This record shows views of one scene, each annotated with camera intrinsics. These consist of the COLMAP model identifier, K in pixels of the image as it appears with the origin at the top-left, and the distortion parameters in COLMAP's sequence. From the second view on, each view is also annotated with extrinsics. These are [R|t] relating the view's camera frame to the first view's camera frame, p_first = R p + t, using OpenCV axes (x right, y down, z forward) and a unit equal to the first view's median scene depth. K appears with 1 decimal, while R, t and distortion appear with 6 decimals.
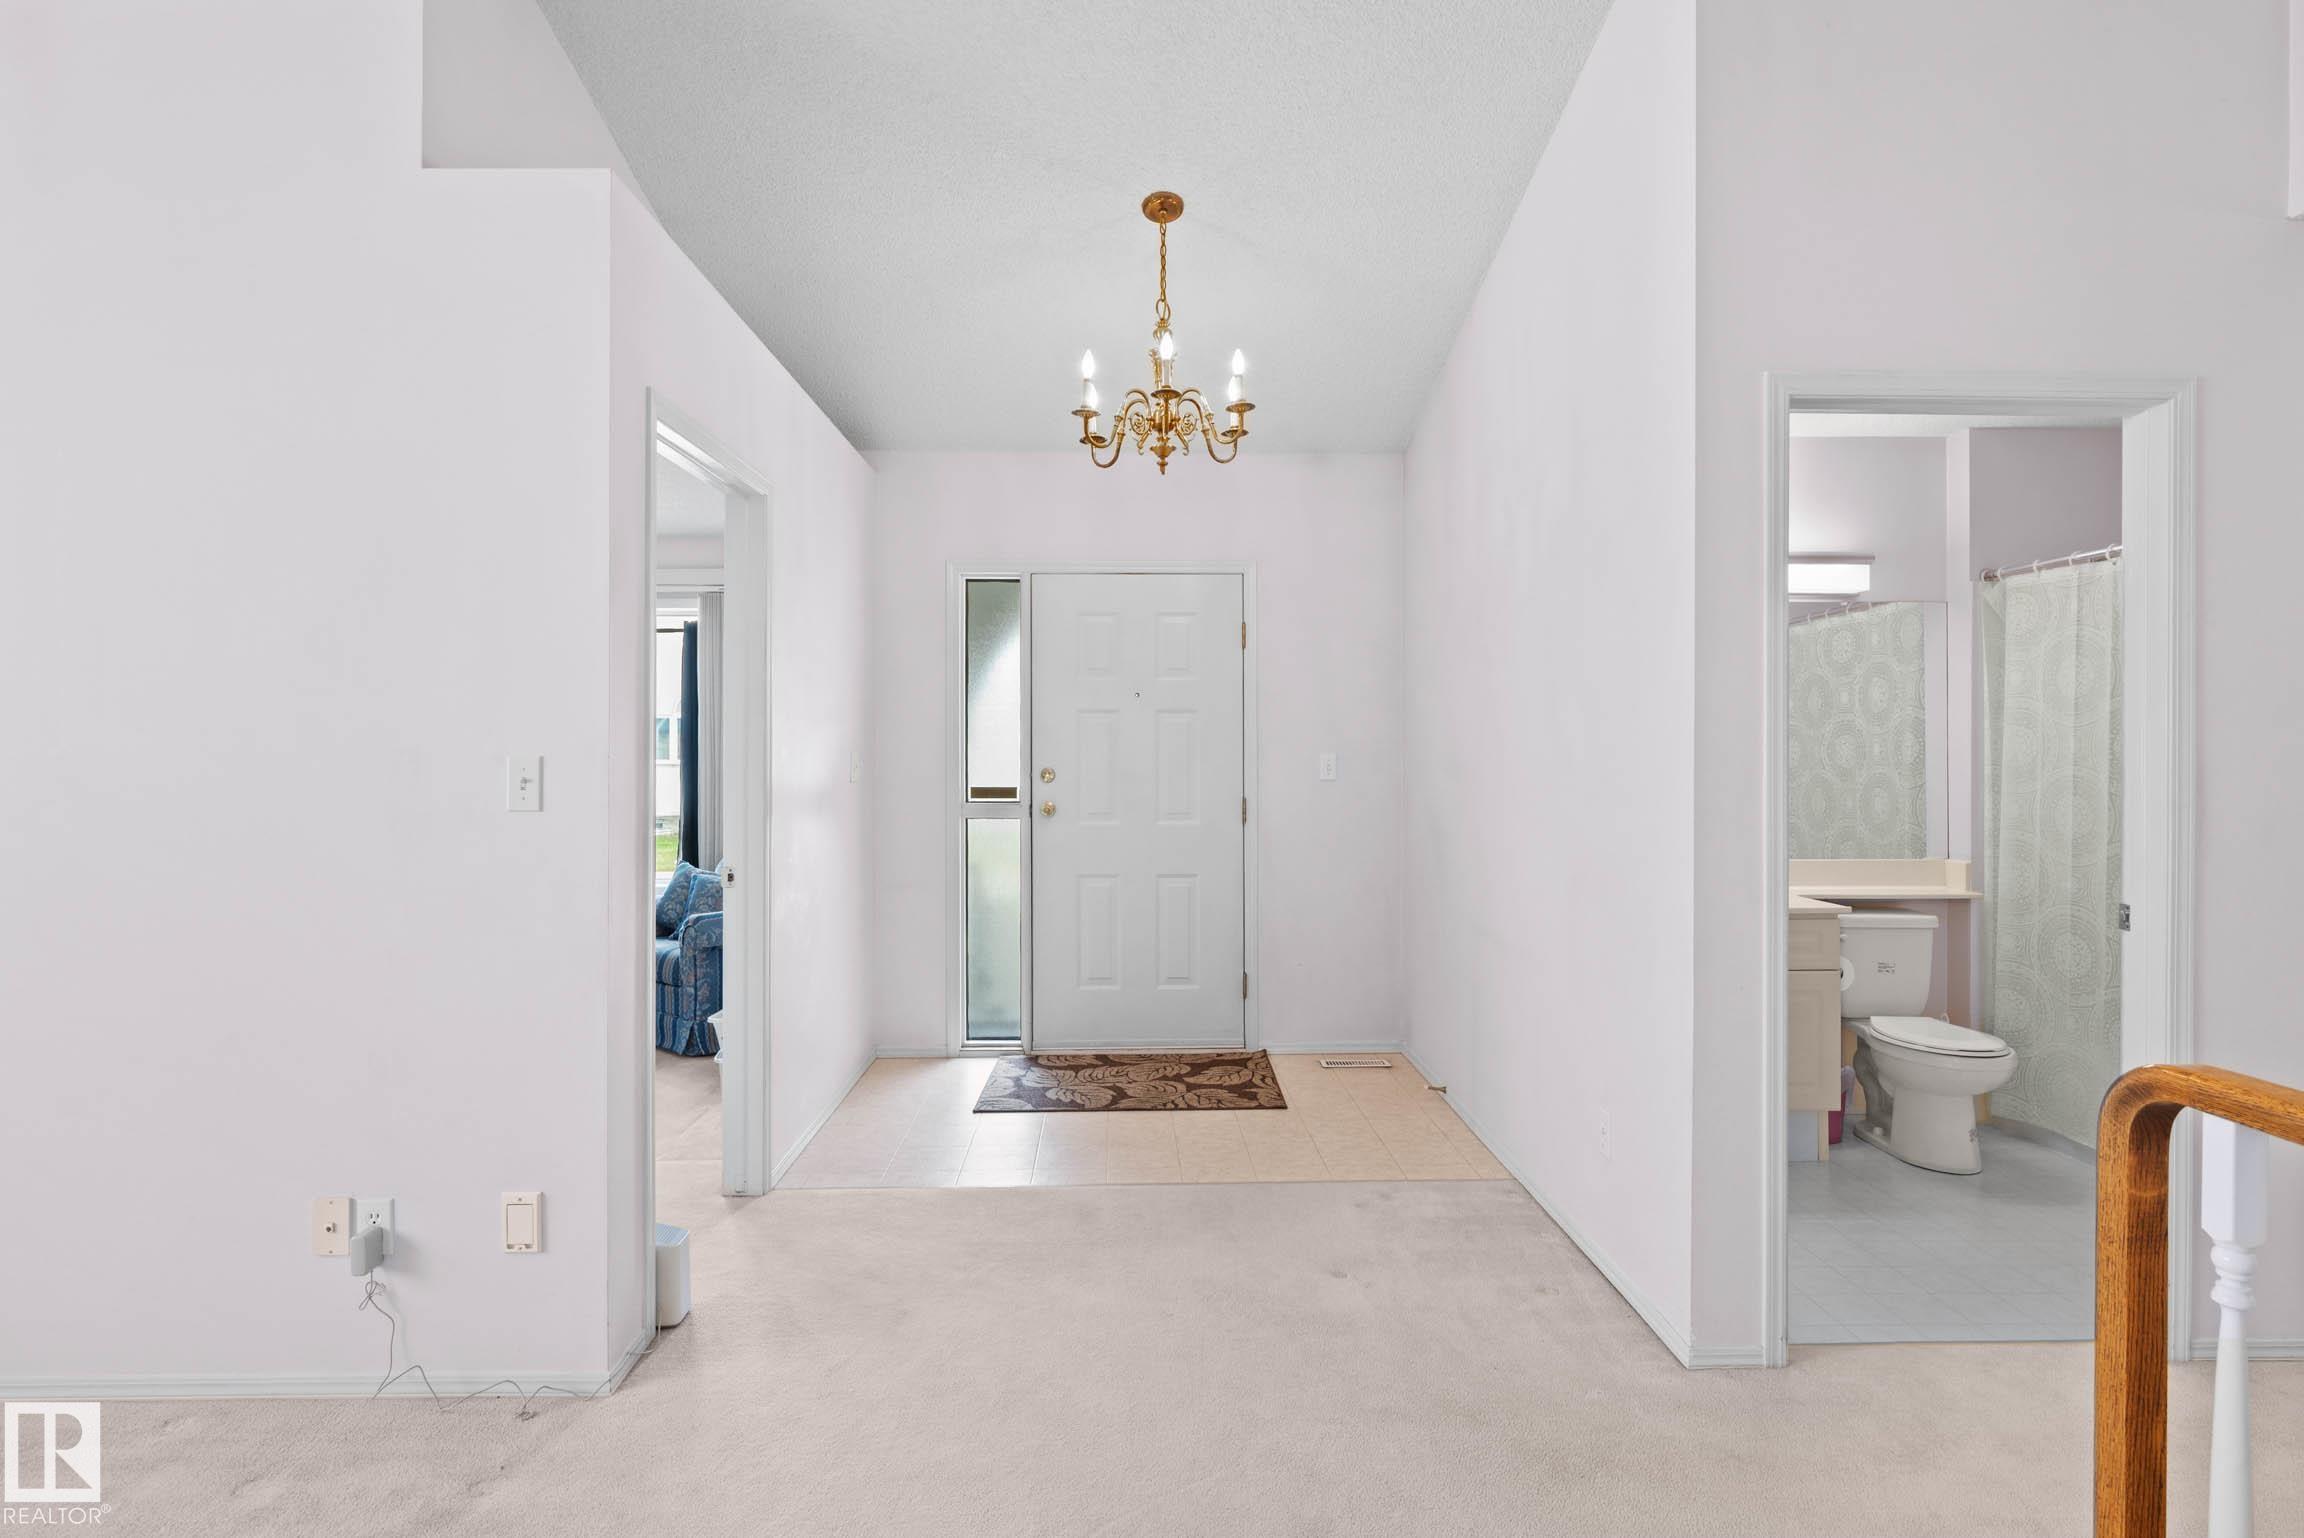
lens RADIAL K [[1181.4, 0, 1150.7], [0, 1181.4, 744.9], [0, 0, 1]] dist [-0.000847, -0.000134]
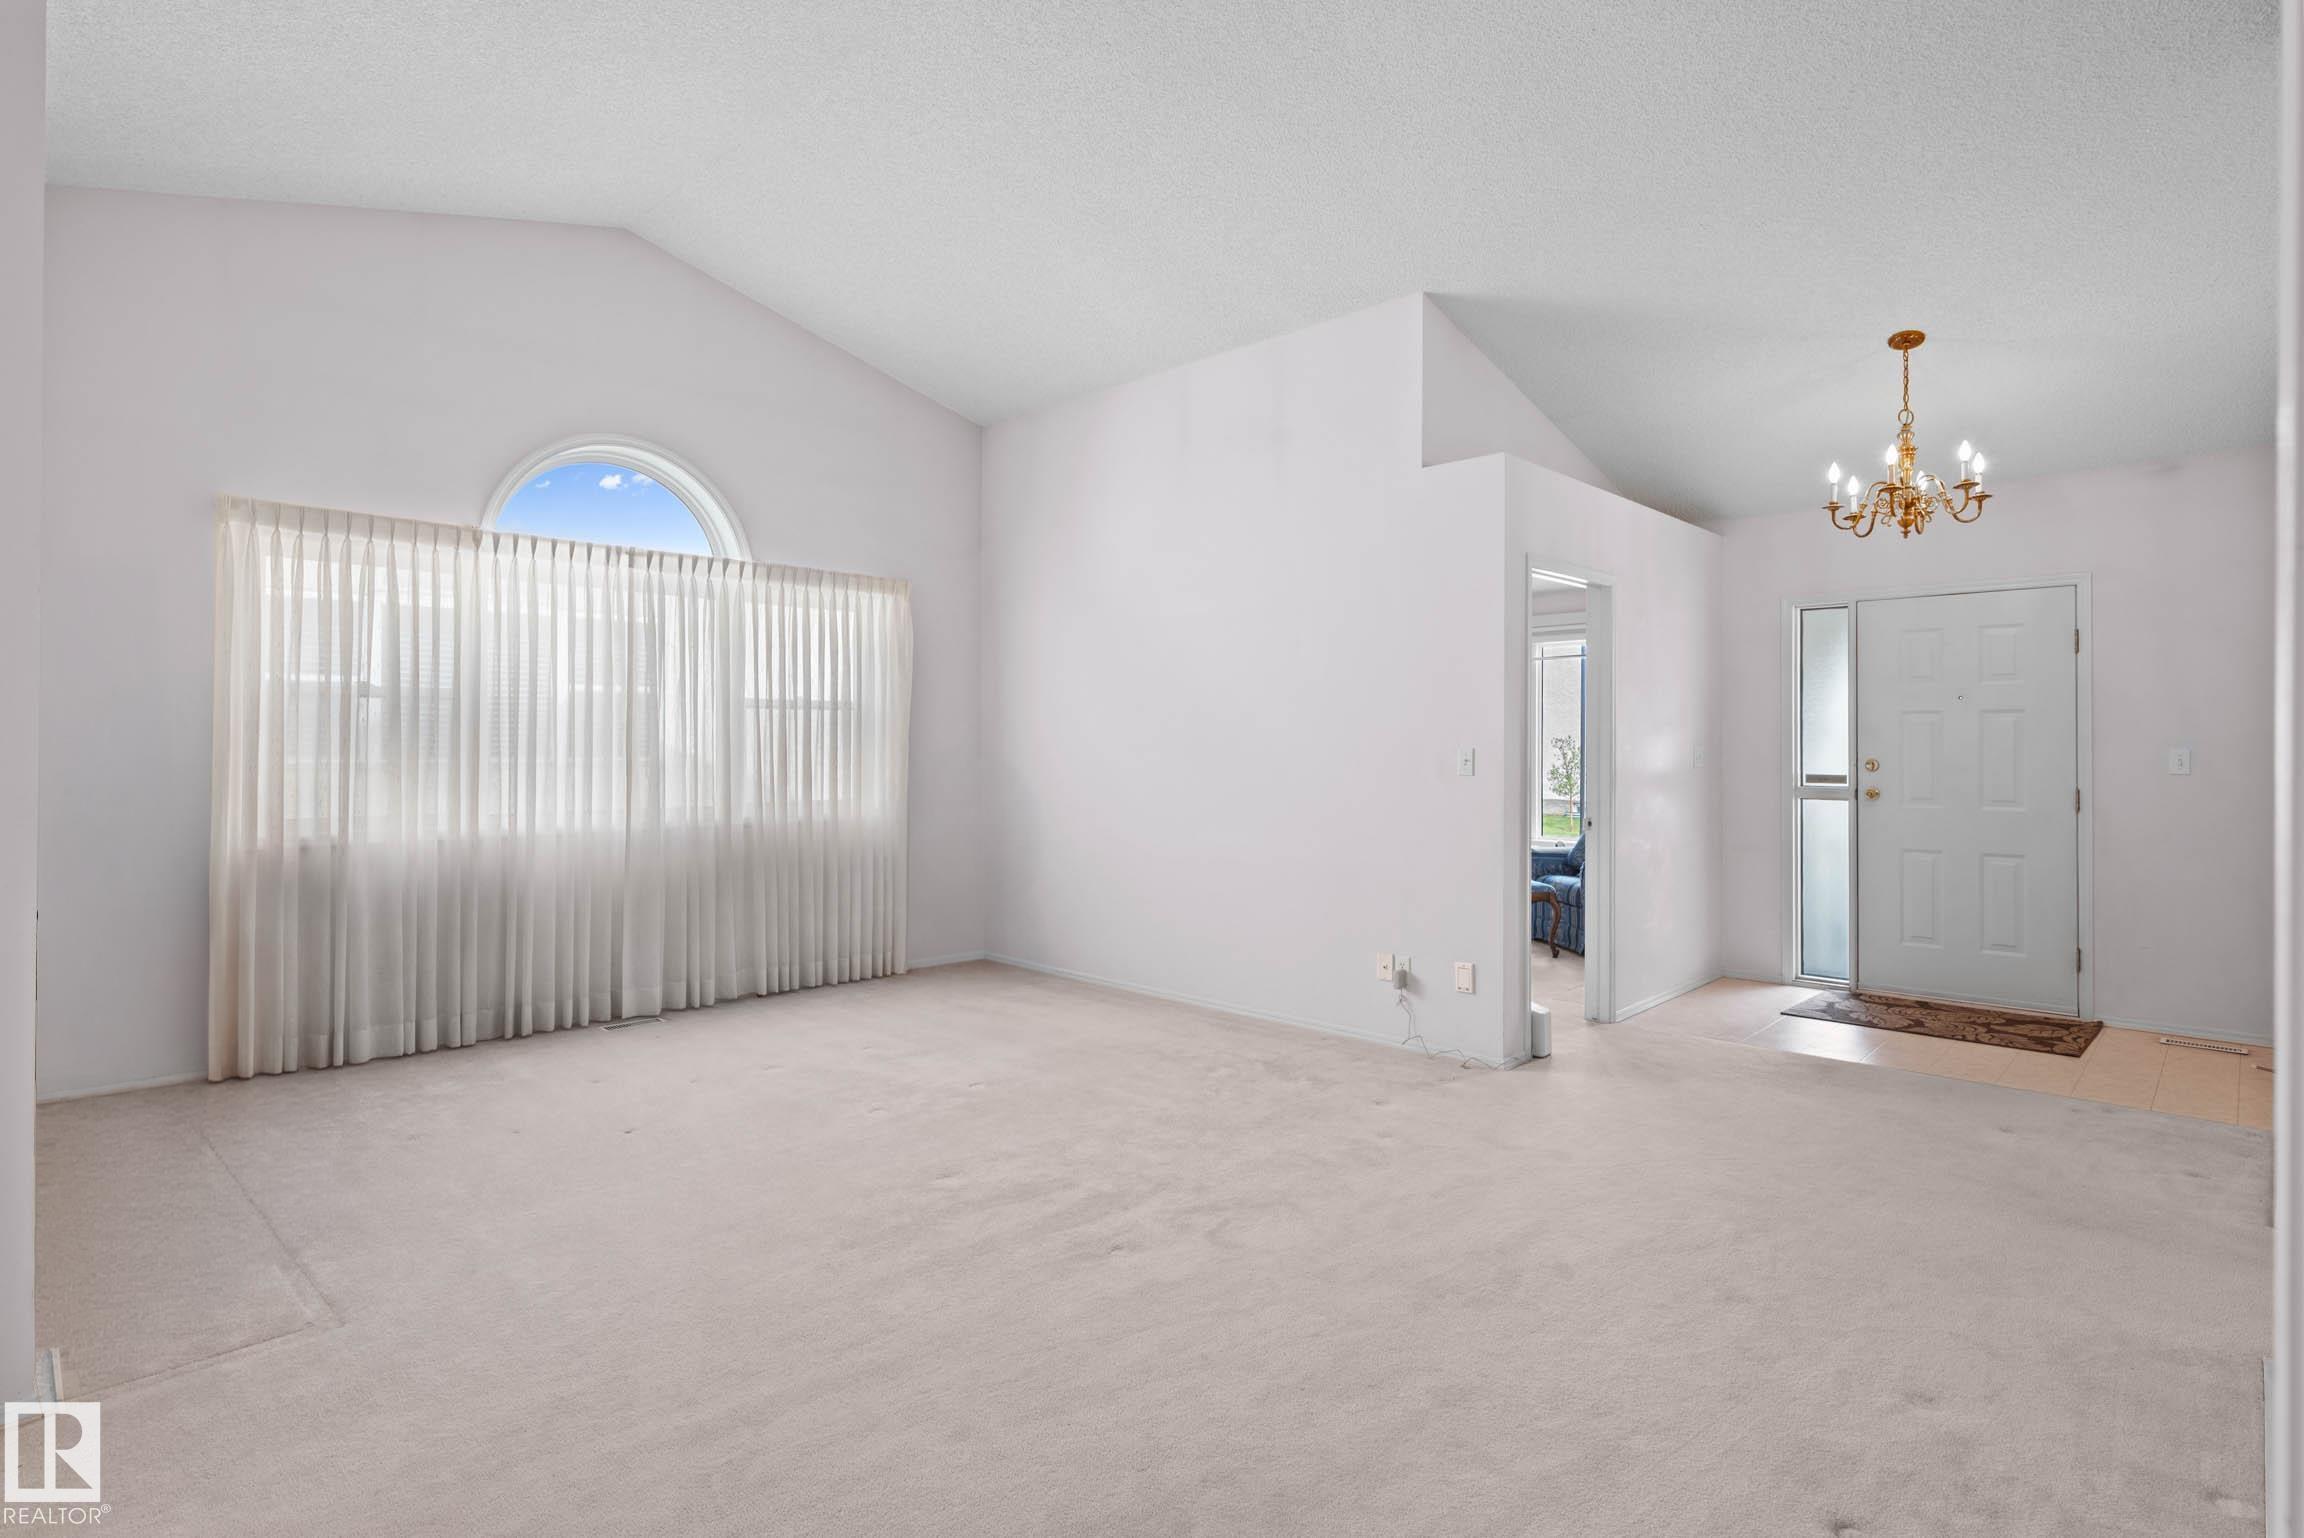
lens RADIAL K [[1181.4, 0, 1150.7], [0, 1181.4, 744.9], [0, 0, 1]] dist [-0.000847, -0.000134]
pose [[0.707511, 0.003809, -0.706692, 0.305398], [0.001624, 0.999974, 0.007016, -0.006705], [0.706701, -0.006111, 0.707486, -0.480176]]
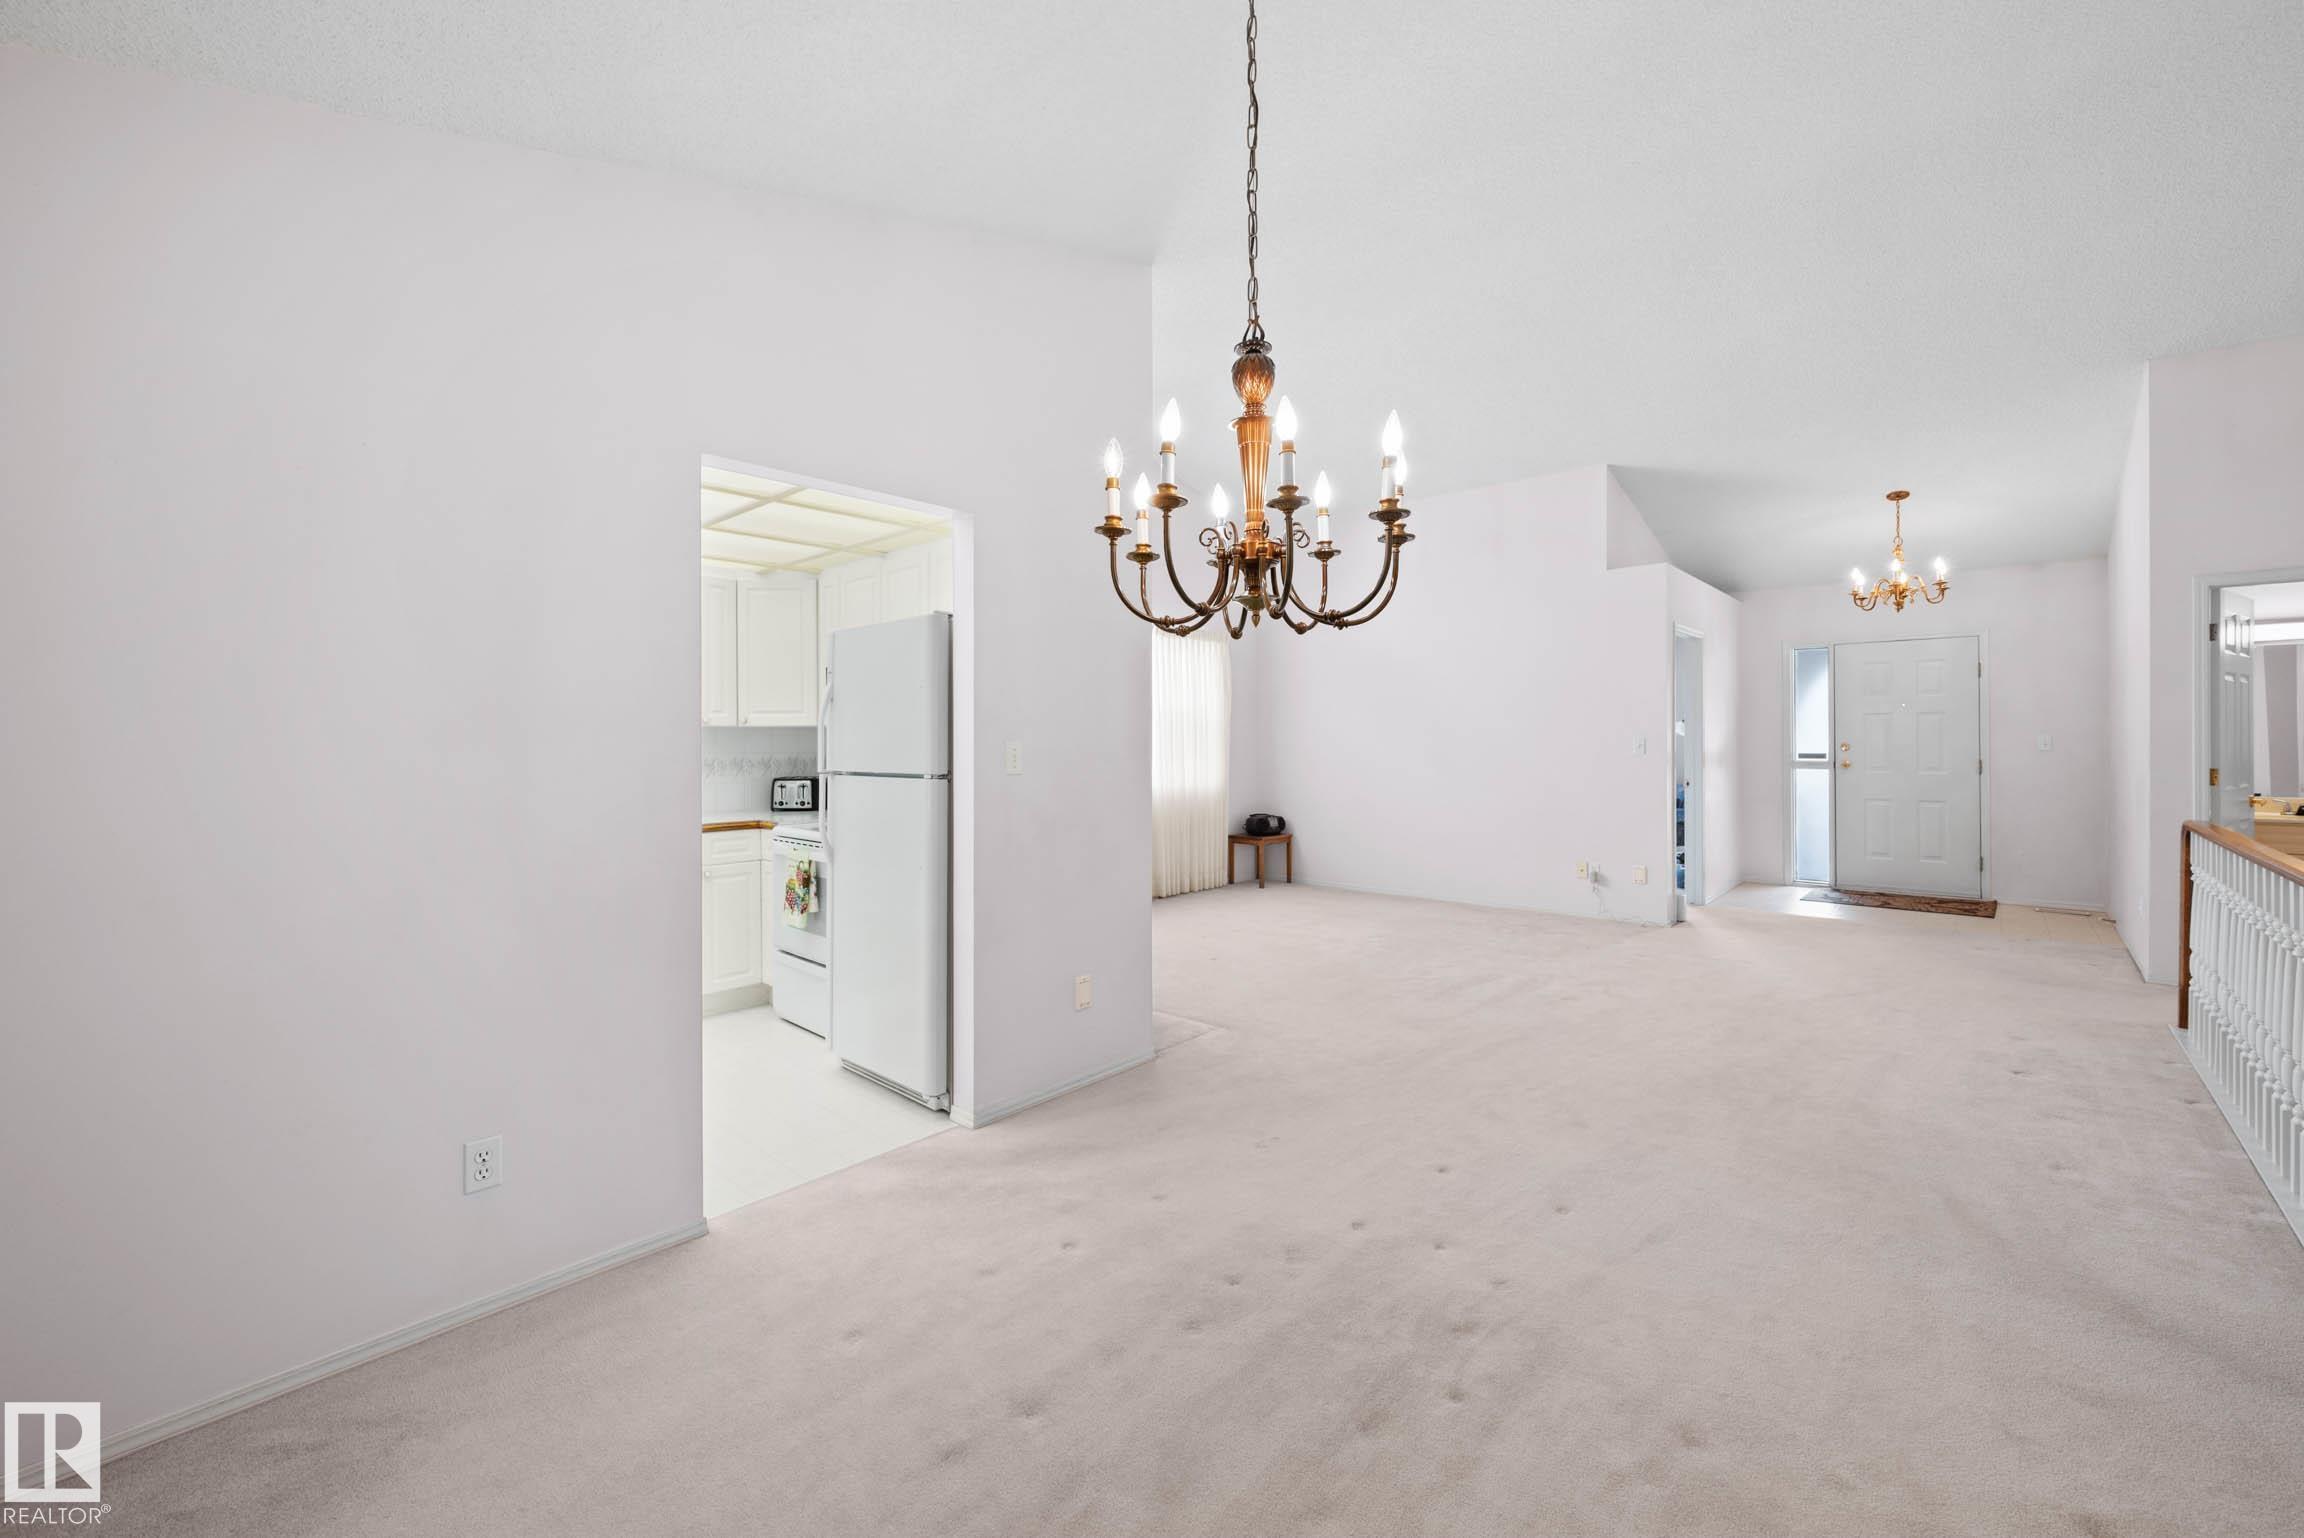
lens RADIAL K [[935.7, 0, 1148.8], [0, 935.7, 743.6], [0, 0, 1]] dist [-0.000296, -0.000169]
pose [[0.725298, -0.000119, -0.688435, 0.177281], [0.010474, 0.999886, 0.010862, -0.011373], [0.688356, -0.015089, 0.725216, -1.135335]]
